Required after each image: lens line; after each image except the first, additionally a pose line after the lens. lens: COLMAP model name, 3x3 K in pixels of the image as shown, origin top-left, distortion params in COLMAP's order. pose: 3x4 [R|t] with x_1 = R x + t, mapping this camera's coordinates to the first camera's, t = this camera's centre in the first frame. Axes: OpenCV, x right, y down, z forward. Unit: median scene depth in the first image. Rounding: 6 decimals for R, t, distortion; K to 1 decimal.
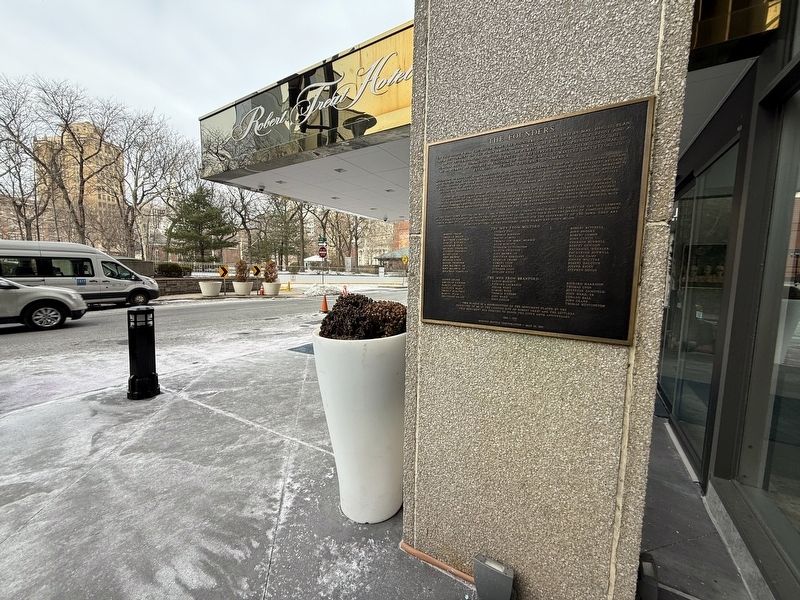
lens RADIAL K [[319.7, 0, 399.6], [0, 319.7, 300.0], [0, 0, 1]] dist [-0.000117, 0.000268]
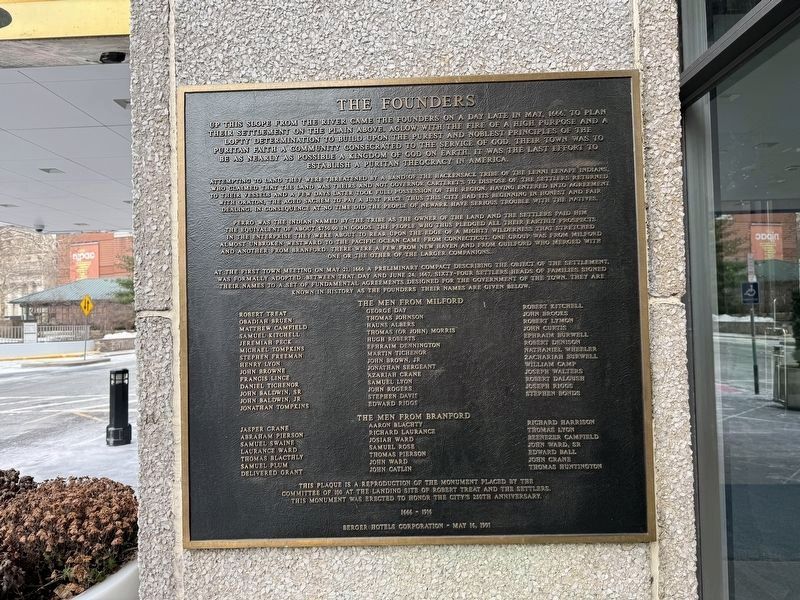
lens RADIAL K [[560.7, 0, 399.5], [0, 560.7, 303.1], [0, 0, 1]] dist [0.019321, -0.018912]
pose [[0.863581, -0.031870, 0.503201, -0.040154], [0.086577, 0.992551, -0.085719, -0.149843], [-0.496721, 0.117591, 0.859907, 0.321103]]
